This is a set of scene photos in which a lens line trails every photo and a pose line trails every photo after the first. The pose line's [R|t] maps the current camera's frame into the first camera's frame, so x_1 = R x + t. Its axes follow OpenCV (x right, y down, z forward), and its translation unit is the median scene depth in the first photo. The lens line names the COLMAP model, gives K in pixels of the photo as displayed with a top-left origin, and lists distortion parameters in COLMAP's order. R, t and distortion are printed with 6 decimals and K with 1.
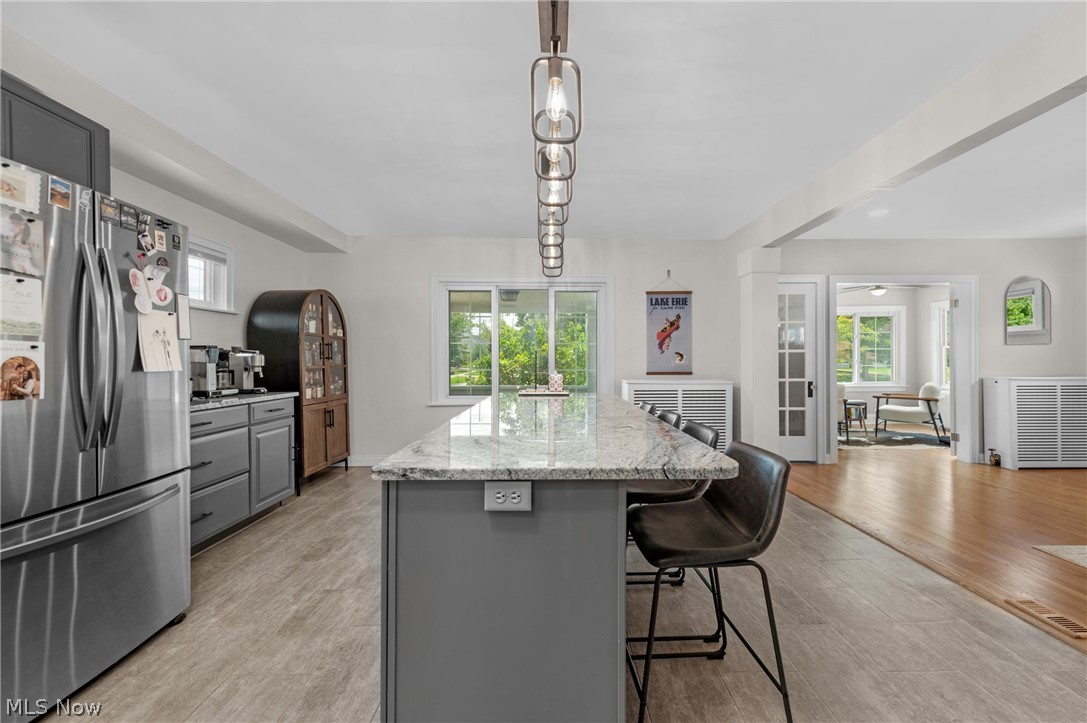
lens RADIAL K [[433.1, 0, 581.3], [0, 433.1, 358.3], [0, 0, 1]] dist [0.005413, -0.000571]
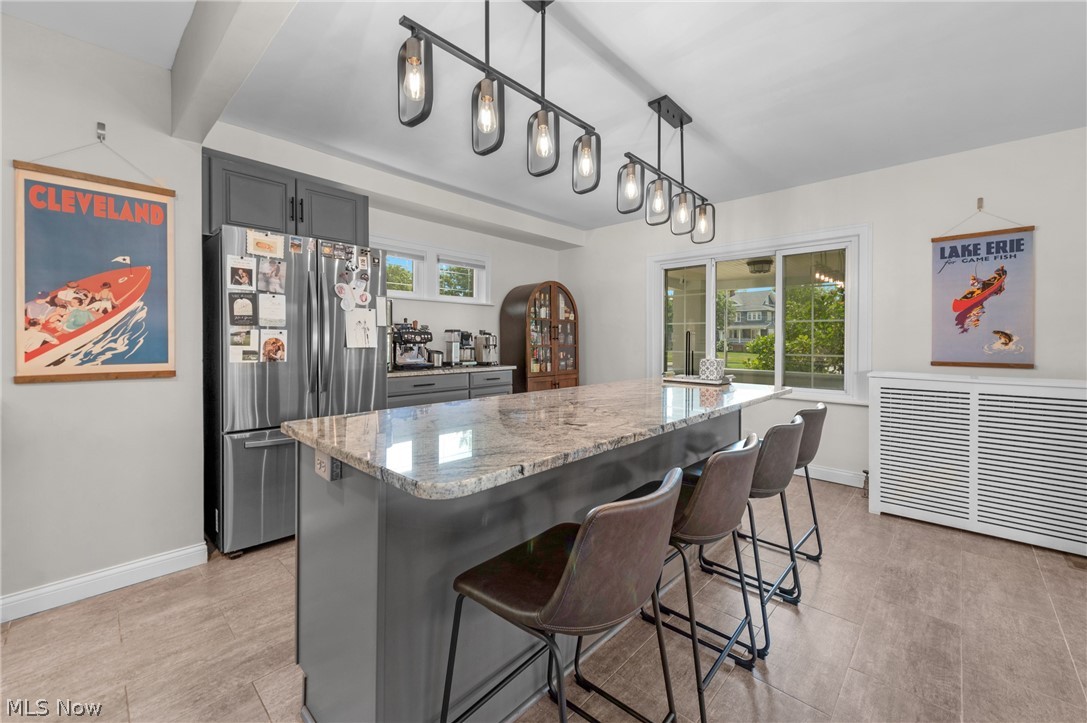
lens RADIAL K [[433.1, 0, 549.7], [0, 433.1, 343.4], [0, 0, 1]] dist [0.005413, -0.000571]
pose [[0.715605, 0.010972, -0.698419, 0.235729], [-0.003042, 0.999916, 0.012592, -0.002313], [0.698499, -0.006887, 0.715578, 0.145470]]
